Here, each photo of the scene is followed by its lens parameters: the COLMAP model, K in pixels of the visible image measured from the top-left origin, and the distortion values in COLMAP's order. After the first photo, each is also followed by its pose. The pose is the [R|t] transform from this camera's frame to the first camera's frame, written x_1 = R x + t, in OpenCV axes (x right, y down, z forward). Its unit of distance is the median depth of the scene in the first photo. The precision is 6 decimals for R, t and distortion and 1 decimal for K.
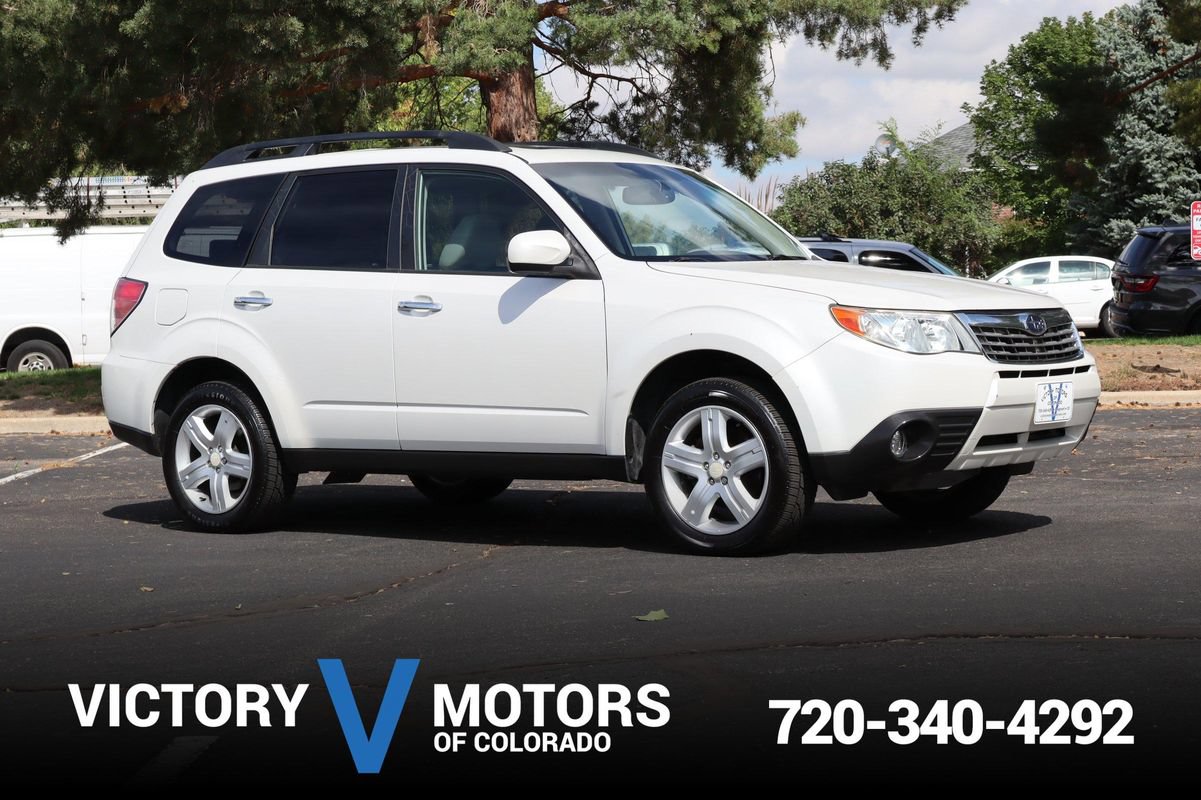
lens RADIAL K [[2371.3, 0, 600.5], [0, 2371.3, 400.0], [0, 0, 1]] dist [-0.000248, 0.015197]
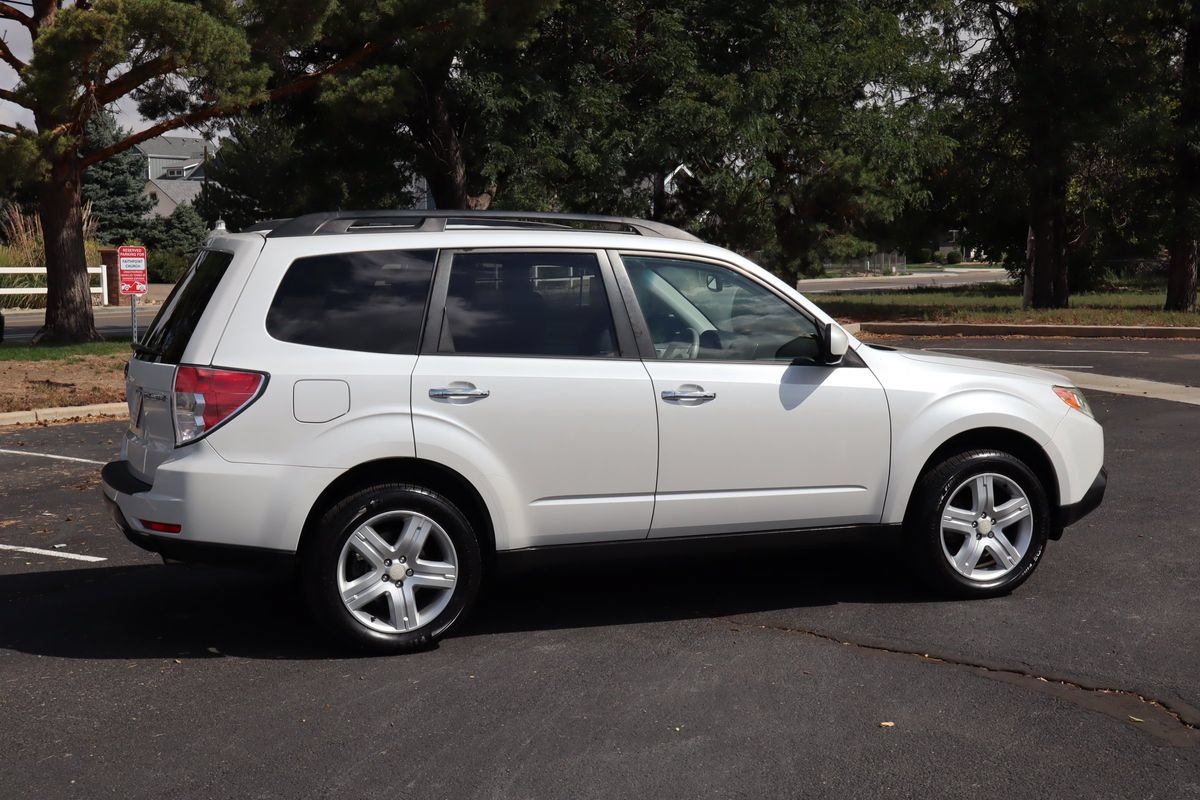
lens RADIAL K [[1698.2, 0, 600.0], [0, 1698.2, 400.0], [0, 0, 1]] dist [0.004989, -0.005549]
pose [[0.532608, -0.049589, 0.844908, -0.660721], [0.026823, 0.998770, 0.041711, -0.064105], [-0.845937, 0.000447, 0.533282, 0.602617]]
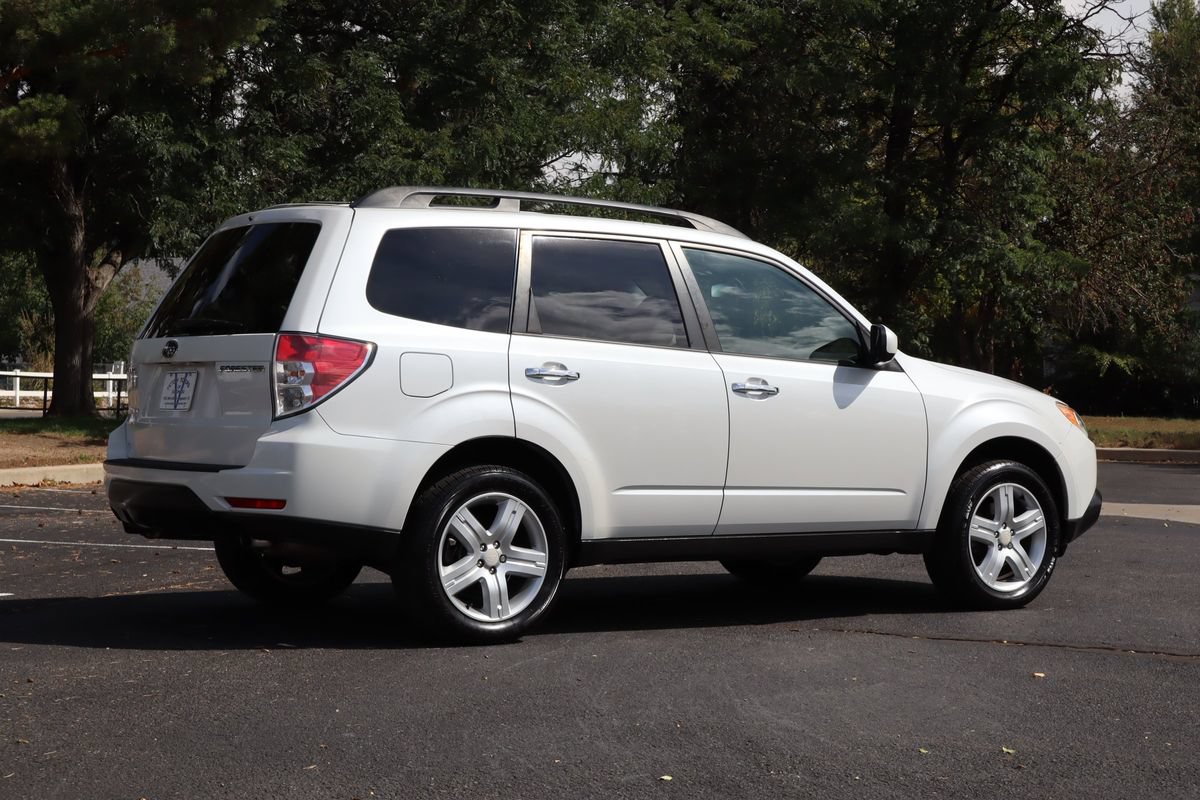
lens RADIAL K [[2142.0, 0, 600.0], [0, 2142.0, 400.0], [0, 0, 1]] dist [0.017720, 0.025939]
pose [[0.312345, 0.028853, 0.949530, -0.887272], [0.014368, 0.999281, -0.035091, -0.003877], [-0.949860, 0.024604, 0.311706, 0.729249]]
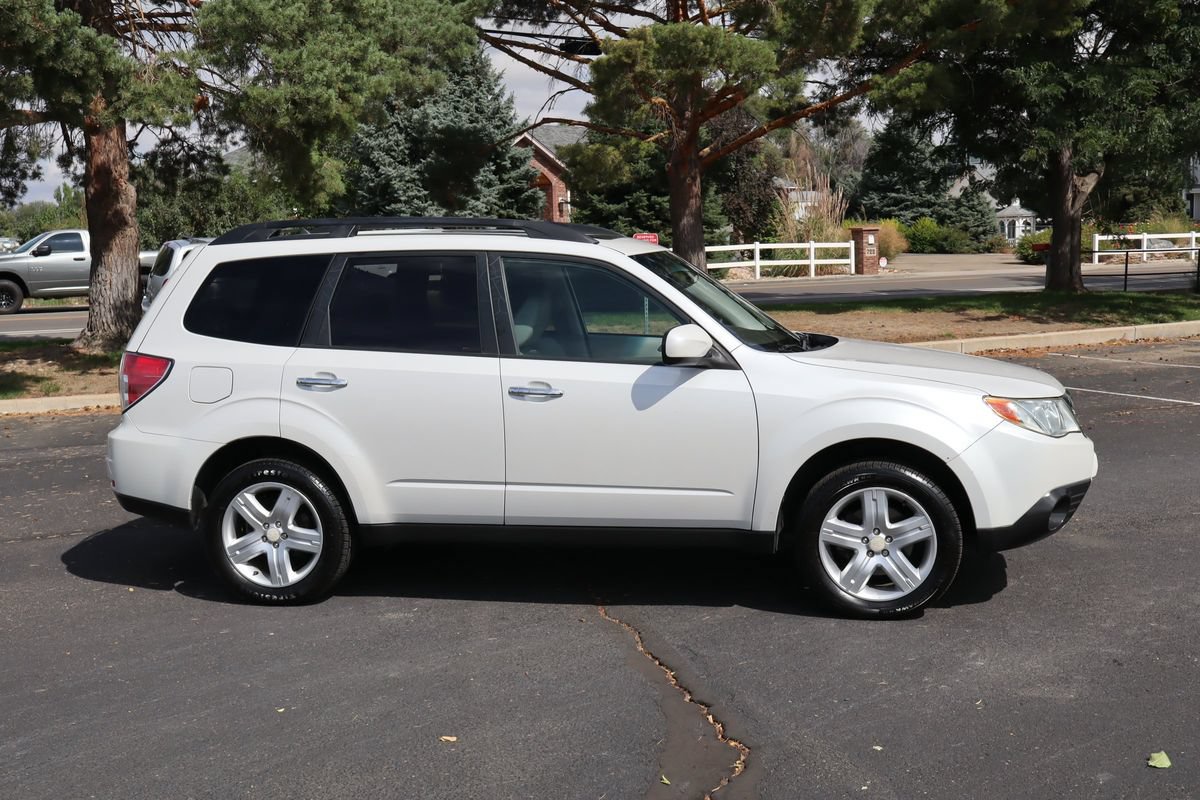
lens RADIAL K [[1422.8, 0, 600.0], [0, 1422.8, 400.0], [0, 0, 1]] dist [-0.006181, 0.071614]
pose [[0.893483, -0.043414, 0.446994, -0.311117], [0.015547, 0.997710, 0.065825, -0.071869], [-0.448828, -0.051864, 0.892112, 0.394780]]
